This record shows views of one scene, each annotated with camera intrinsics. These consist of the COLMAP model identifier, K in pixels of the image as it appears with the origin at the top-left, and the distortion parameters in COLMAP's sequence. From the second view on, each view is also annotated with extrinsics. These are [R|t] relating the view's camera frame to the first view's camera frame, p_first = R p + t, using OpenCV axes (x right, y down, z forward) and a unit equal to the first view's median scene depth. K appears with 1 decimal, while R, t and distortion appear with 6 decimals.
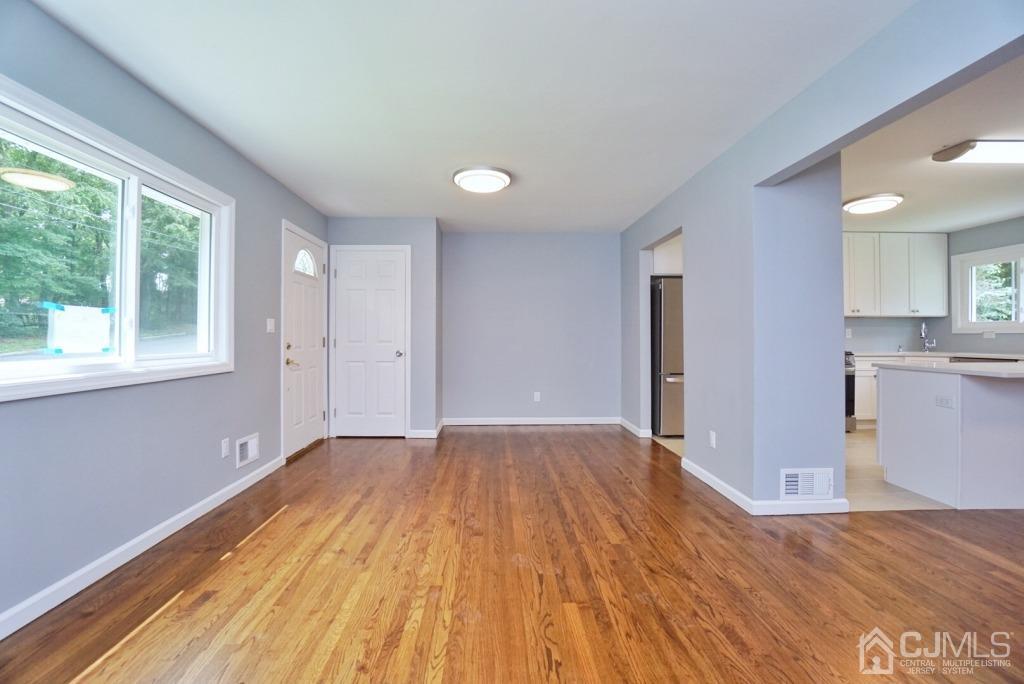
lens RADIAL K [[449.0, 0, 503.6], [0, 449.0, 337.1], [0, 0, 1]] dist [-0.056924, 0.017852]
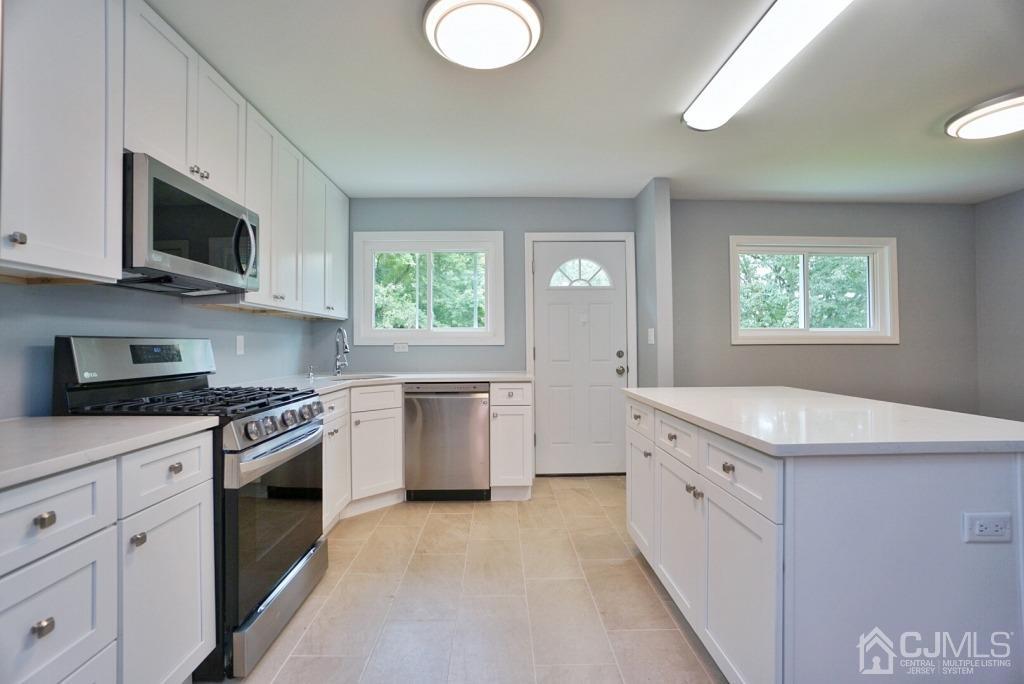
lens RADIAL K [[449.0, 0, 501.6], [0, 449.0, 342.0], [0, 0, 1]] dist [-0.056924, 0.017852]
pose [[0.015867, 0.007636, 0.999845, 0.647160], [0.005904, 0.999953, -0.007731, -0.014136], [-0.999857, 0.006025, 0.015822, 1.440131]]
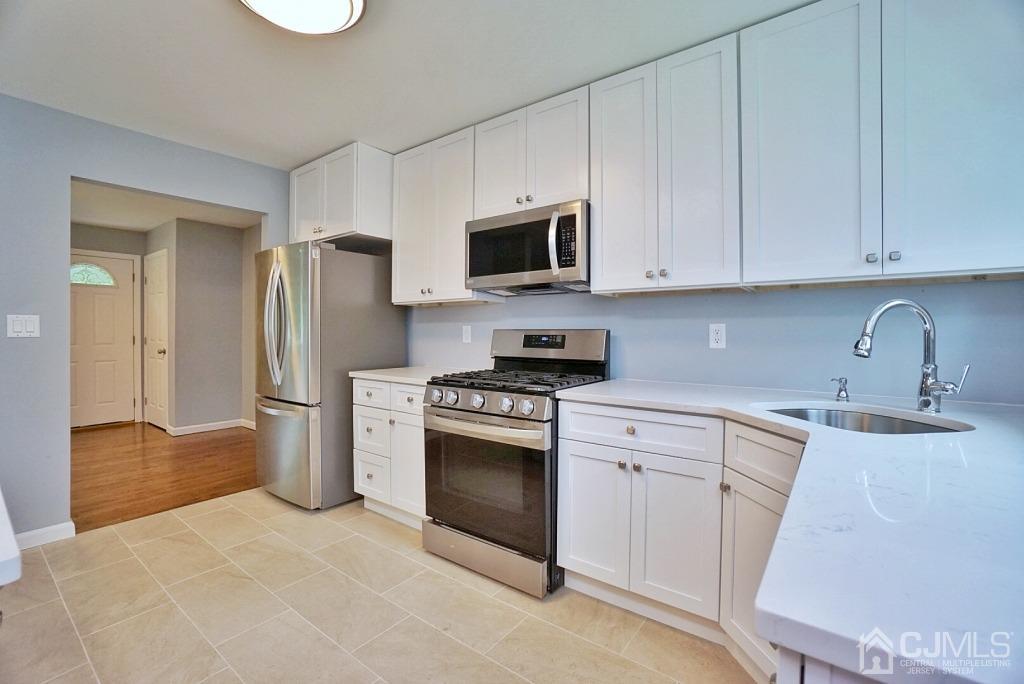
lens RADIAL K [[449.0, 0, 496.7], [0, 449.0, 335.1], [0, 0, 1]] dist [-0.056924, 0.017852]
pose [[0.772706, 0.007836, -0.634716, 1.792397], [-0.004095, 0.999965, 0.007359, -0.023615], [0.634751, -0.003087, 0.772711, 1.207449]]
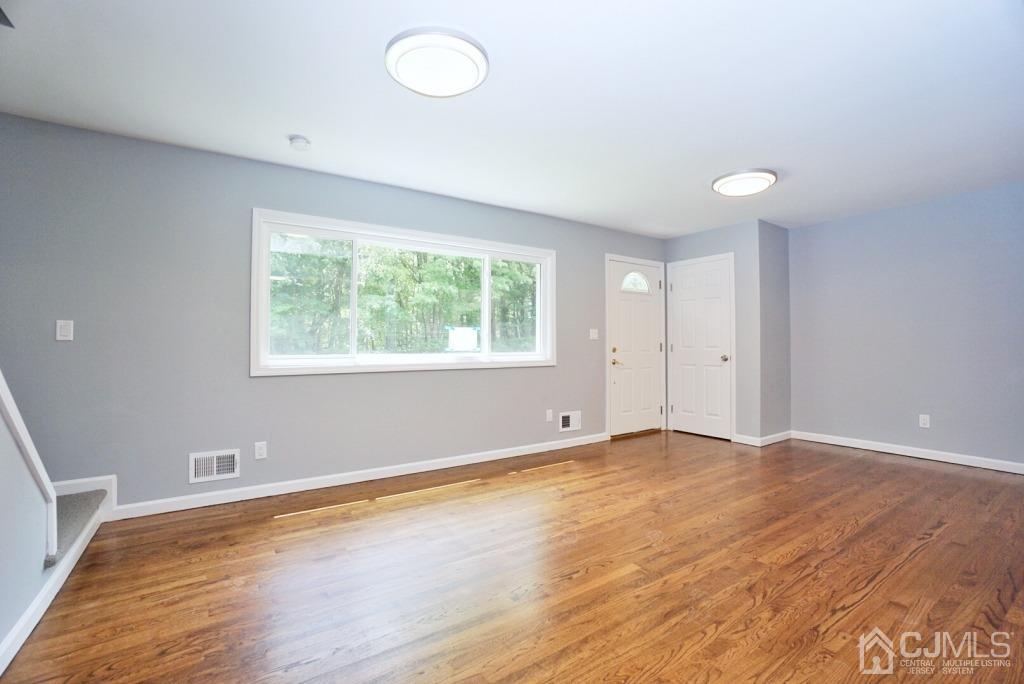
lens RADIAL K [[449.0, 0, 502.7], [0, 449.0, 338.6], [0, 0, 1]] dist [-0.056924, 0.017852]
pose [[0.526950, -0.013700, -0.849786, 0.628318], [0.003114, 0.999894, -0.014189, 0.007207], [0.849891, 0.004830, 0.526937, 0.044610]]
